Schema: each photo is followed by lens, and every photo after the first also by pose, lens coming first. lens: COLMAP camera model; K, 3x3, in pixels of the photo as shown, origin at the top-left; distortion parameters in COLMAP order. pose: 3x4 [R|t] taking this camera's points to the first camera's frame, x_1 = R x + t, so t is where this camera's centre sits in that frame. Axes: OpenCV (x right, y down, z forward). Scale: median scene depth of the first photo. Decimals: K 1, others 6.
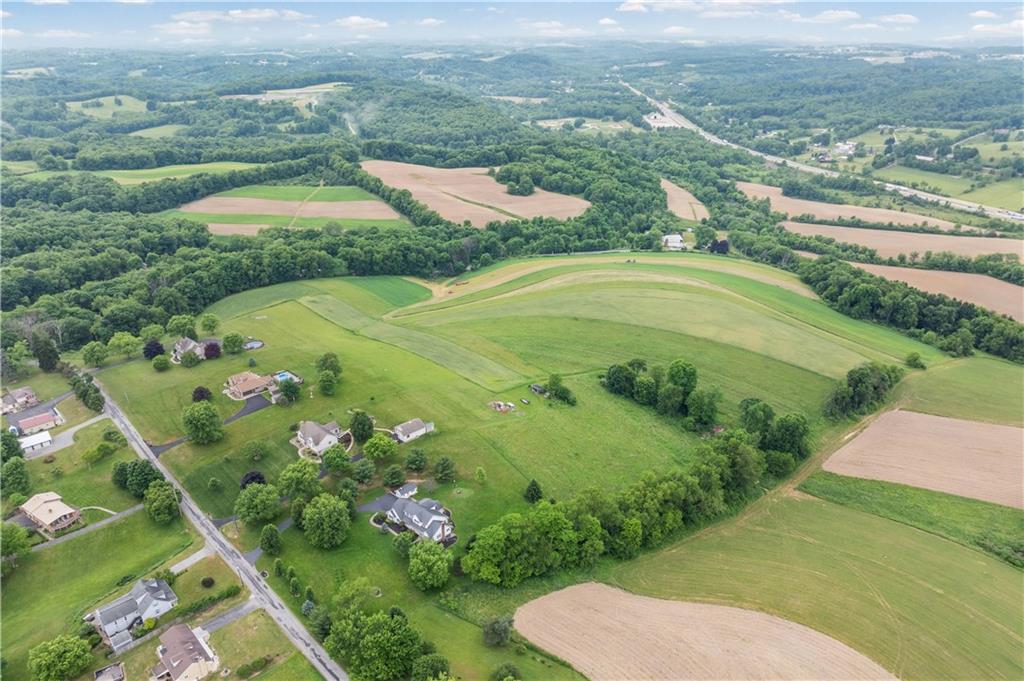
lens RADIAL K [[693.4, 0, 512.0], [0, 693.4, 340.5], [0, 0, 1]] dist [-0.022560, 0.008977]
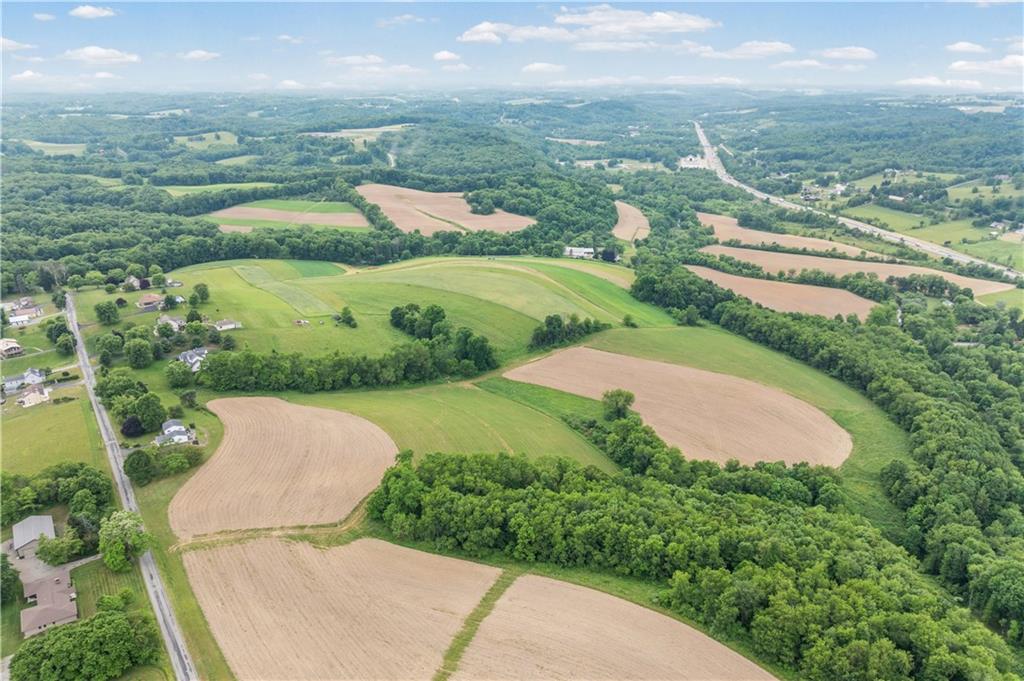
lens RADIAL K [[693.4, 0, 512.0], [0, 693.4, 340.5], [0, 0, 1]] dist [-0.022560, 0.008977]
pose [[0.987940, 0.056915, -0.144001, 0.247597], [-0.065290, 0.996398, -0.054119, 0.069237], [0.140402, 0.062868, 0.988097, -0.164280]]
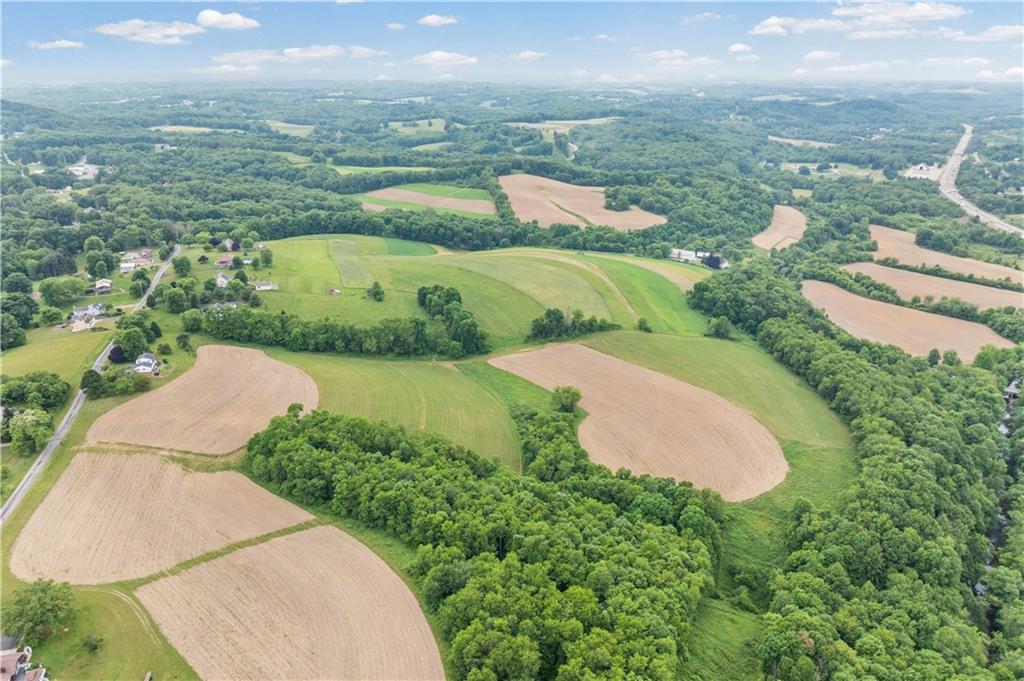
lens RADIAL K [[717.6, 0, 533.4], [0, 717.6, 340.0], [0, 0, 1]] dist [-0.021233, 0.002679]
pose [[0.891817, 0.169798, -0.419322, 0.432541], [-0.195512, 0.980522, -0.018770, 0.054923], [0.407967, 0.098722, 0.907644, -0.136661]]
